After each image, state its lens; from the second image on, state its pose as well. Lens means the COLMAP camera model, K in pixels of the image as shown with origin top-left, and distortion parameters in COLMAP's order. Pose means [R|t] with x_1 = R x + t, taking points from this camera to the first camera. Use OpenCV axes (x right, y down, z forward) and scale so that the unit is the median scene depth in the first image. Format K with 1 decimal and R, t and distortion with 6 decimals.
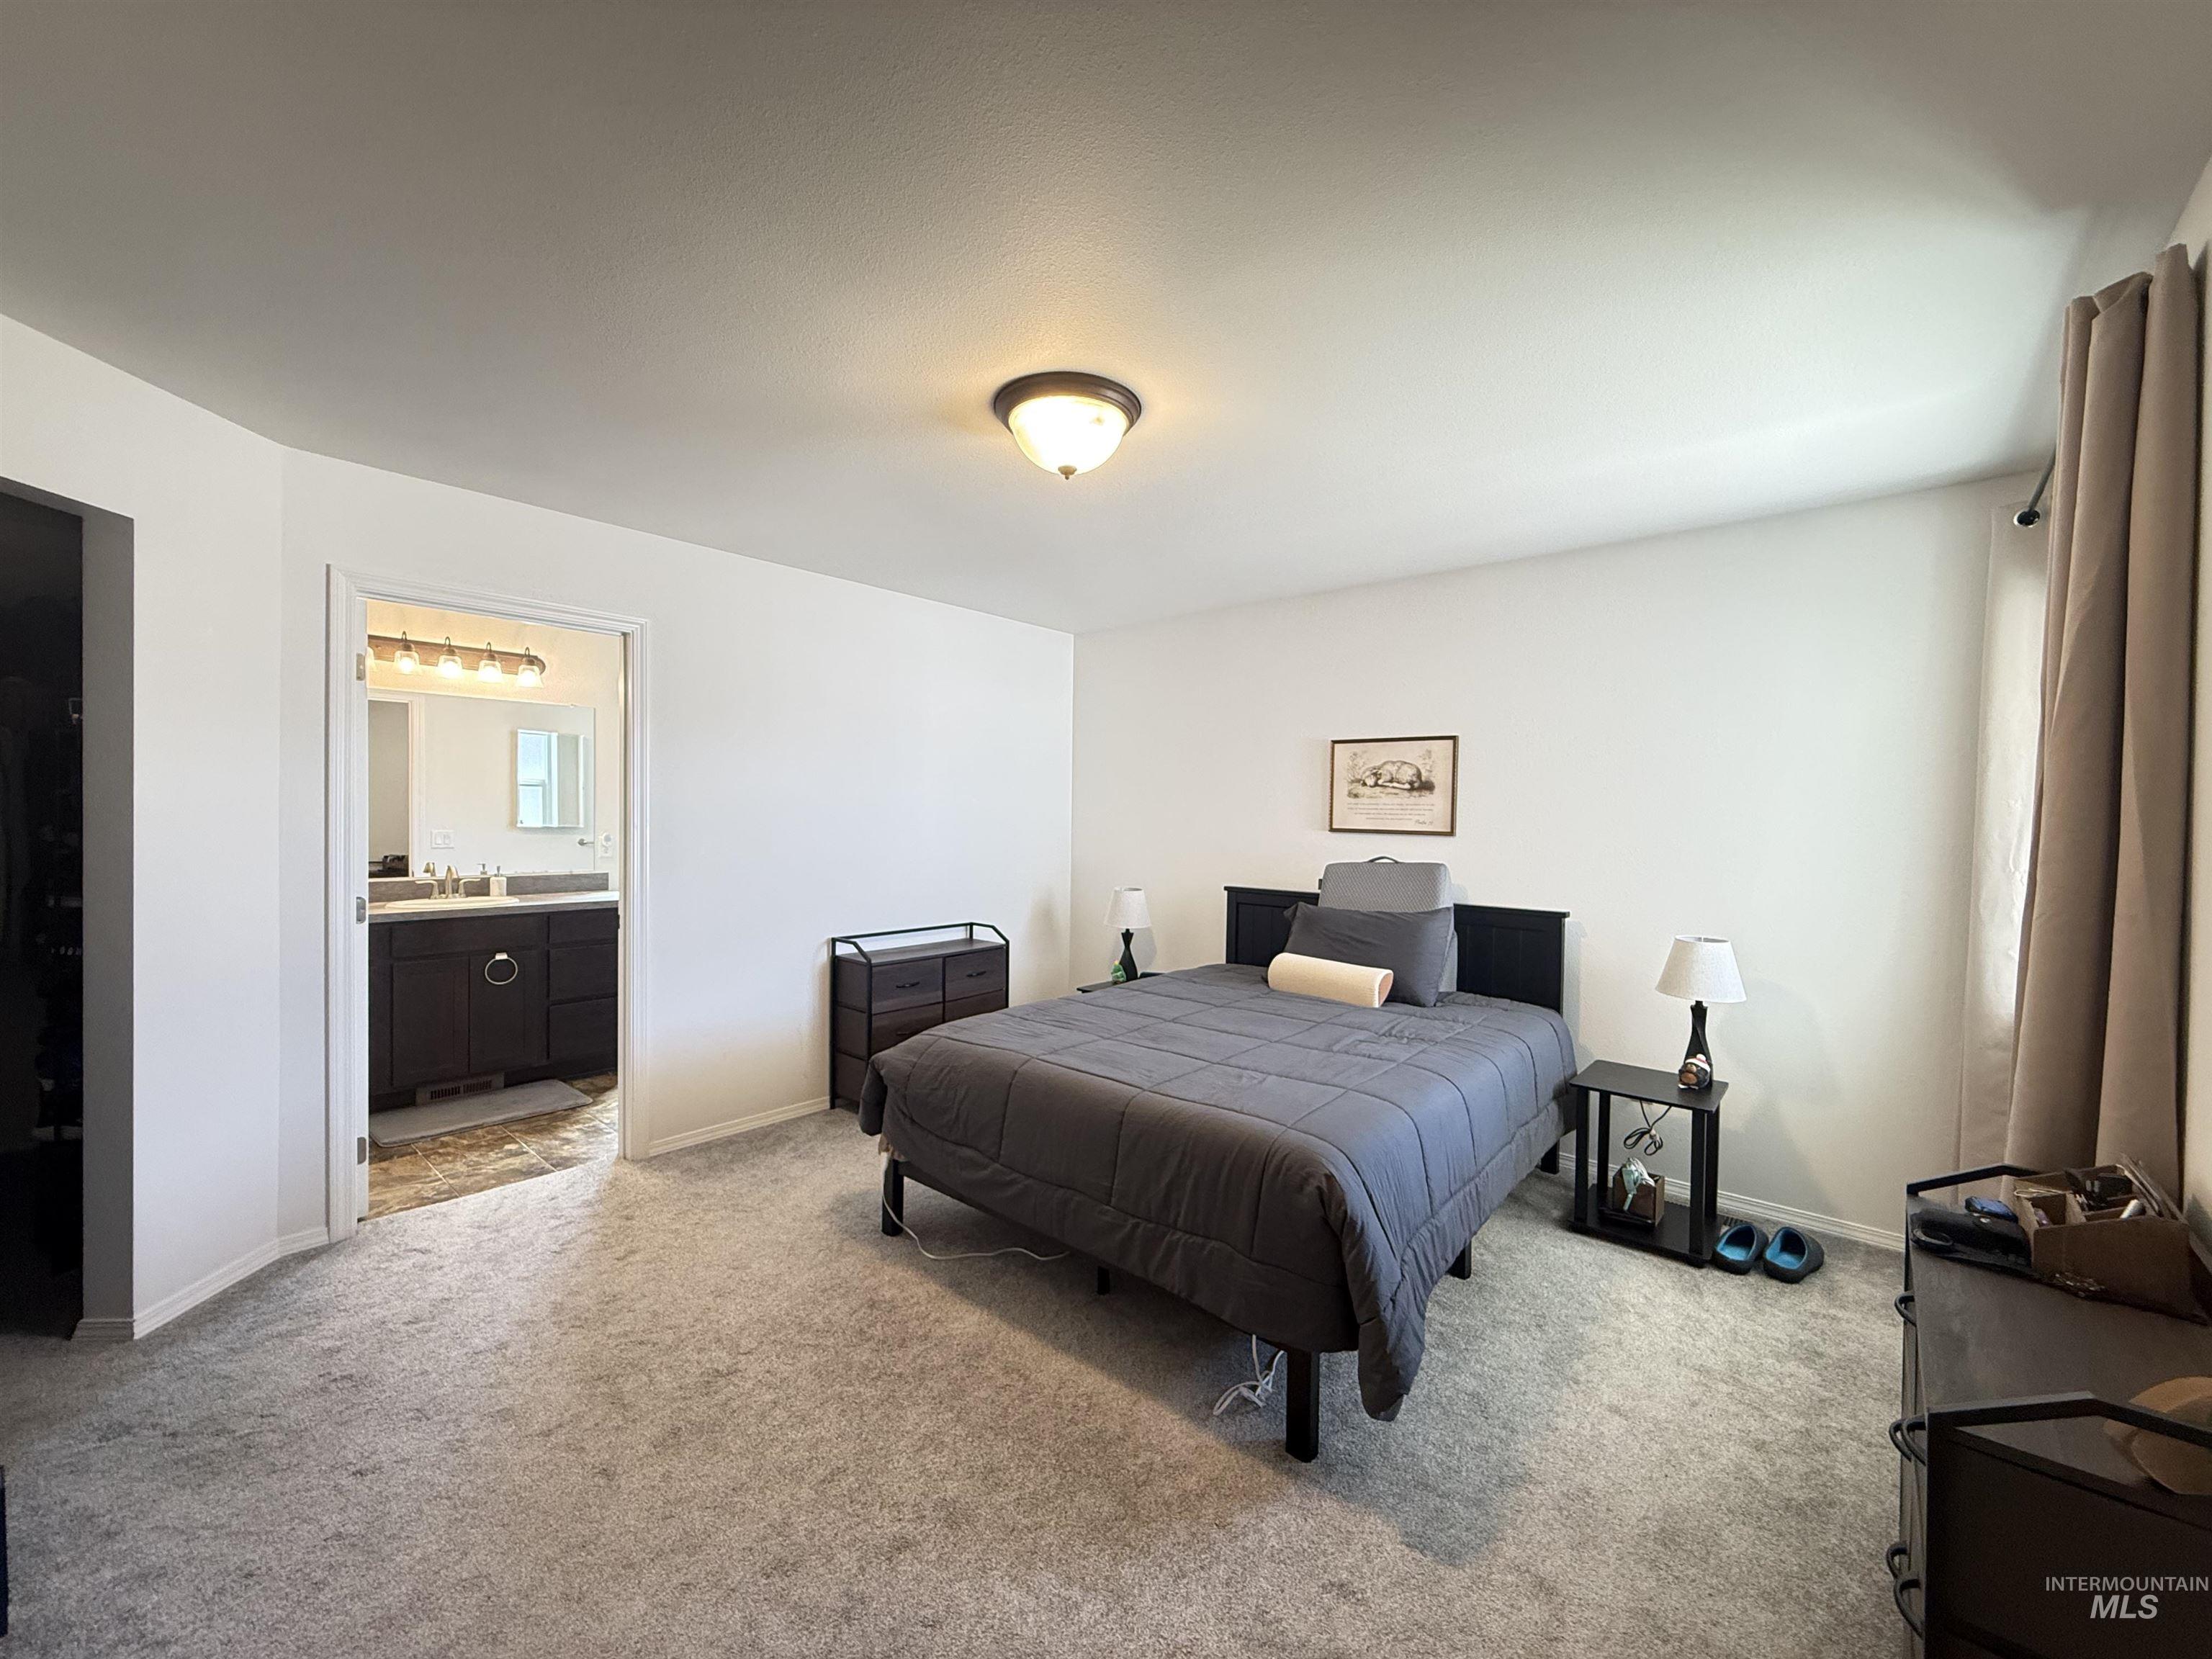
lens RADIAL K [[880.7, 0, 1101.3], [0, 880.7, 829.4], [0, 0, 1]] dist [0.000593, -0.000206]
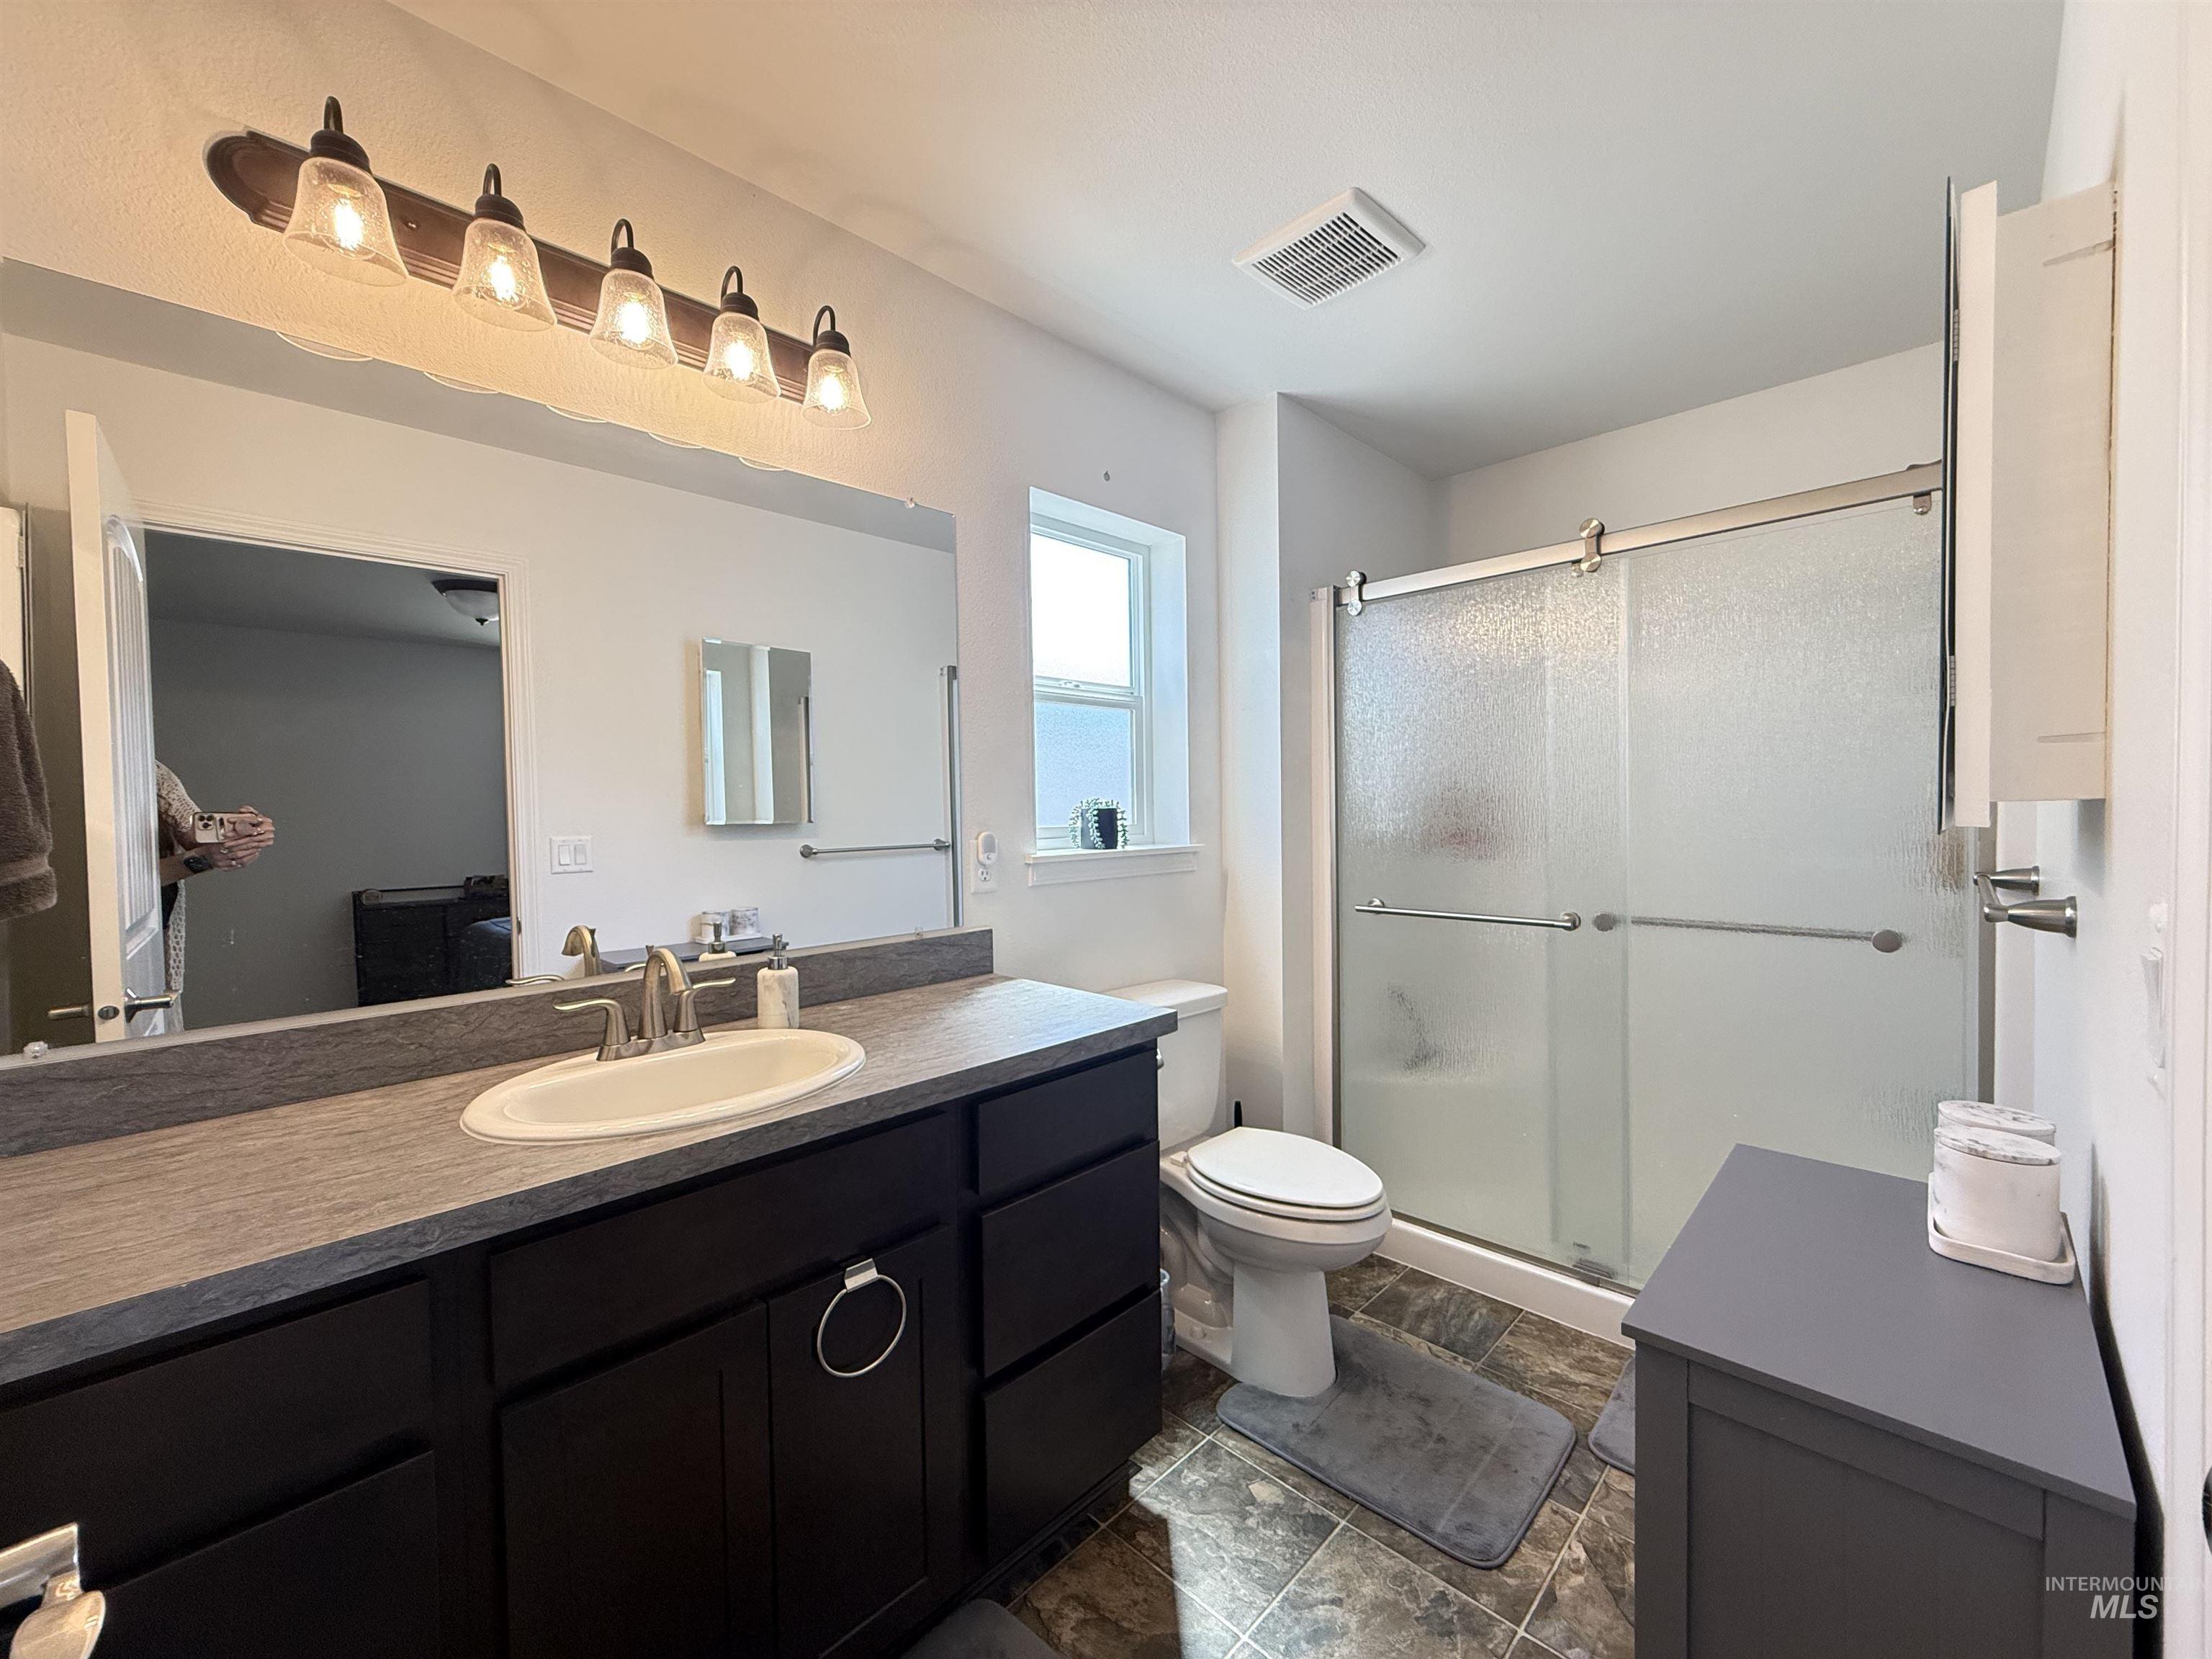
lens RADIAL K [[880.7, 0, 1101.3], [0, 880.7, 829.4], [0, 0, 1]] dist [0.000593, -0.000206]
pose [[0.998326, -0.021017, -0.053881, -0.522344], [0.021245, 0.999768, 0.003664, 0.004051], [0.053792, -0.004803, 0.998541, 0.647505]]
